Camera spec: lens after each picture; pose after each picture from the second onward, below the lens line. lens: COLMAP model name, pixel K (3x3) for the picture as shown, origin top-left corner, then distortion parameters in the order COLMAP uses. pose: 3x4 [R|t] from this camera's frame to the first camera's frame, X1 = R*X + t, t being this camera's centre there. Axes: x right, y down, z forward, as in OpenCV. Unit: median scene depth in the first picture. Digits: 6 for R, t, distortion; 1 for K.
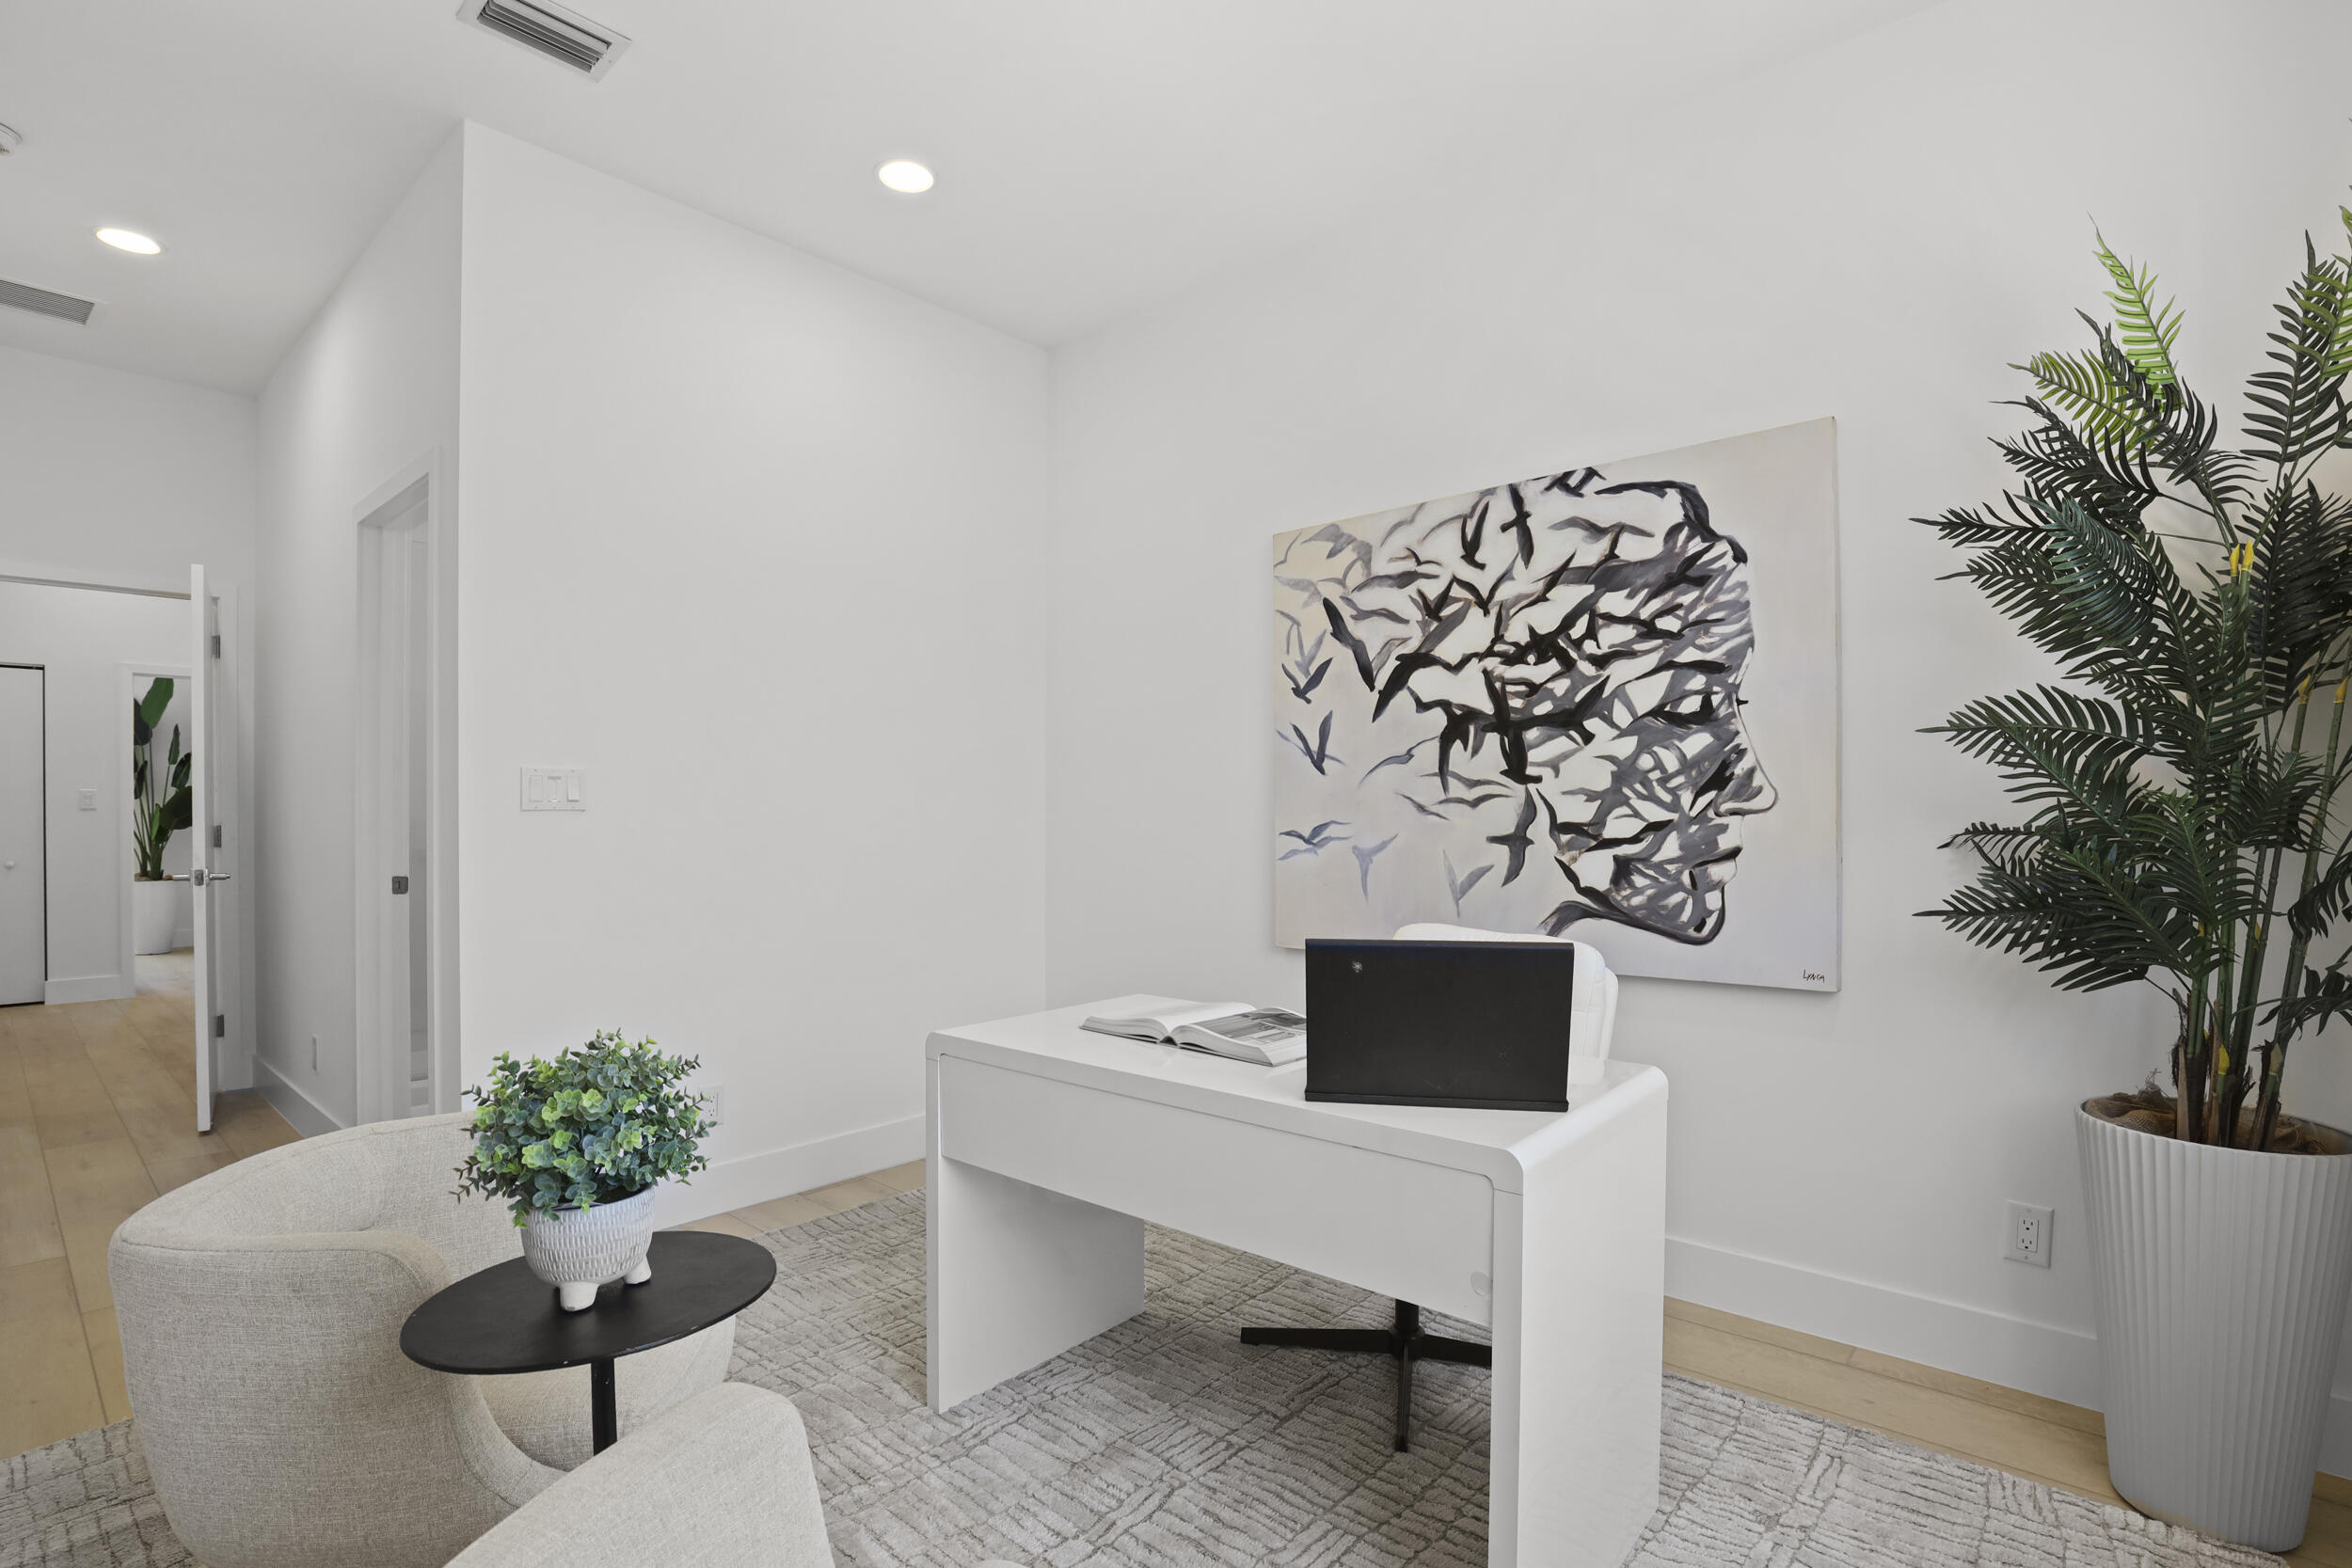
lens RADIAL K [[1078.9, 0, 1179.4], [0, 1078.9, 781.5], [0, 0, 1]] dist [-0.034772, 0.006457]
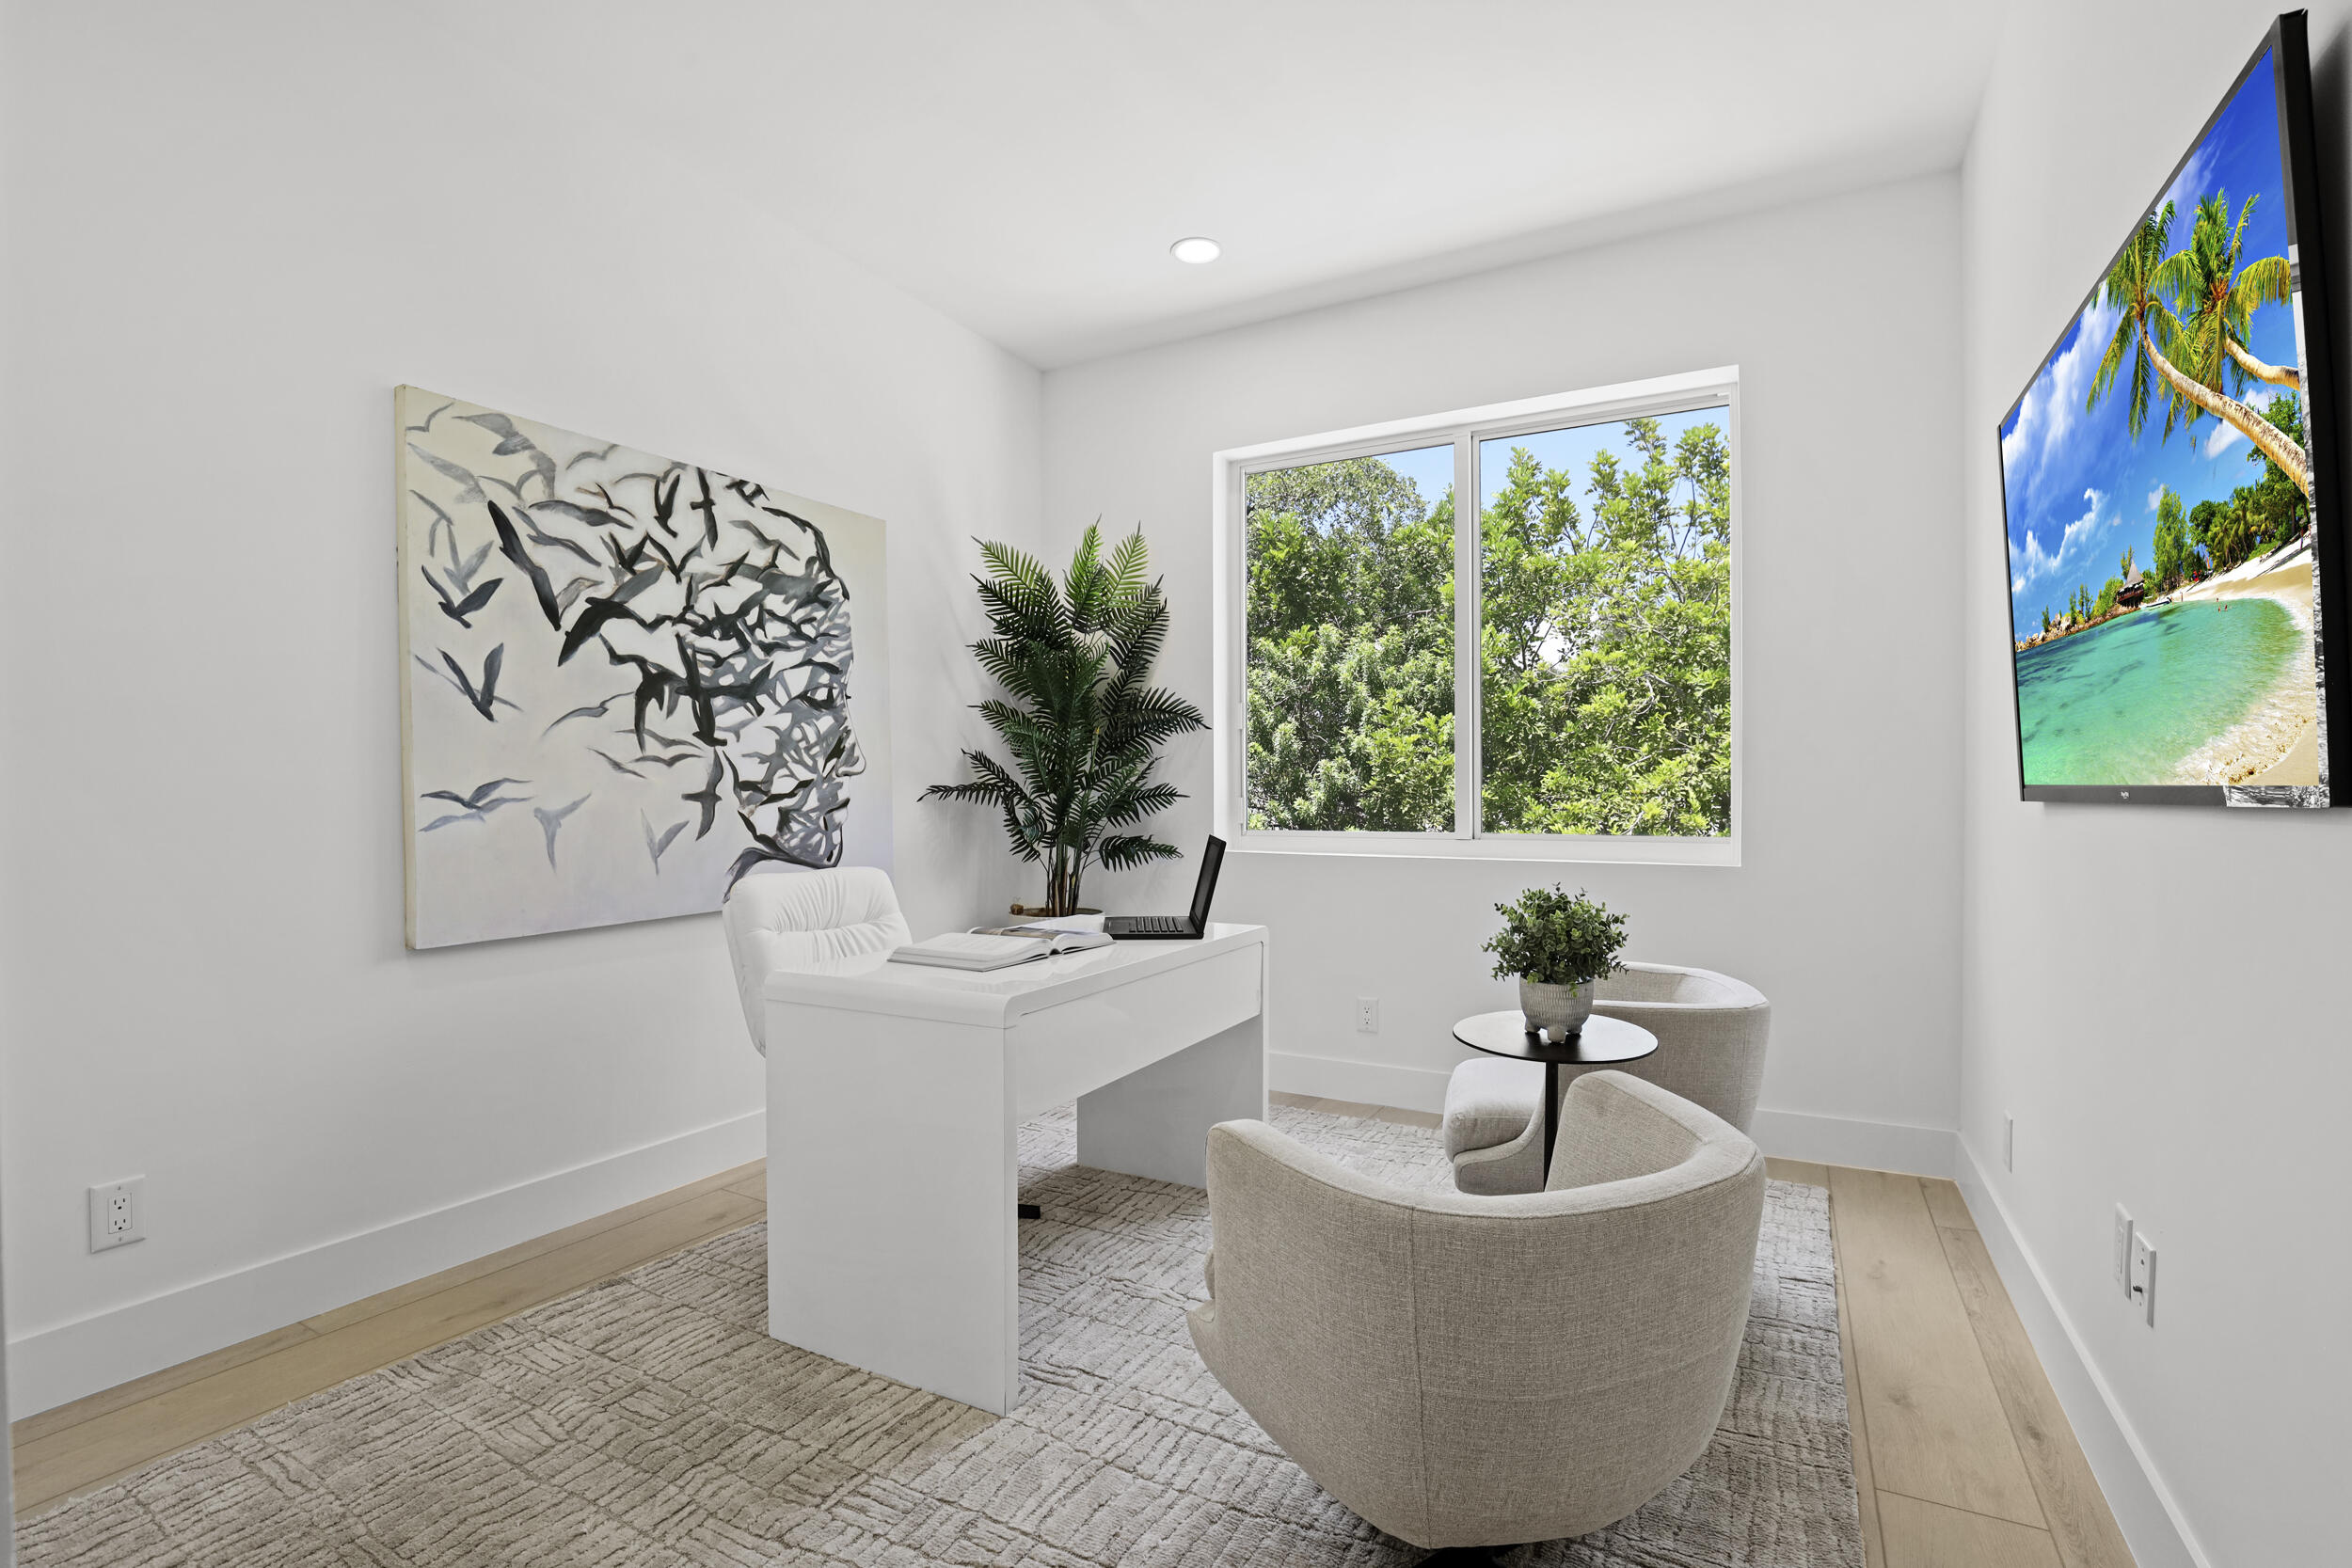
lens RADIAL K [[1078.9, 0, 1179.2], [0, 1078.9, 799.7], [0, 0, 1]] dist [-0.034772, 0.006457]
pose [[-0.205420, 0.007820, 0.978643, -0.863356], [-0.005441, 0.999943, -0.009132, 0.065637], [-0.978659, -0.007201, -0.205366, 0.766807]]
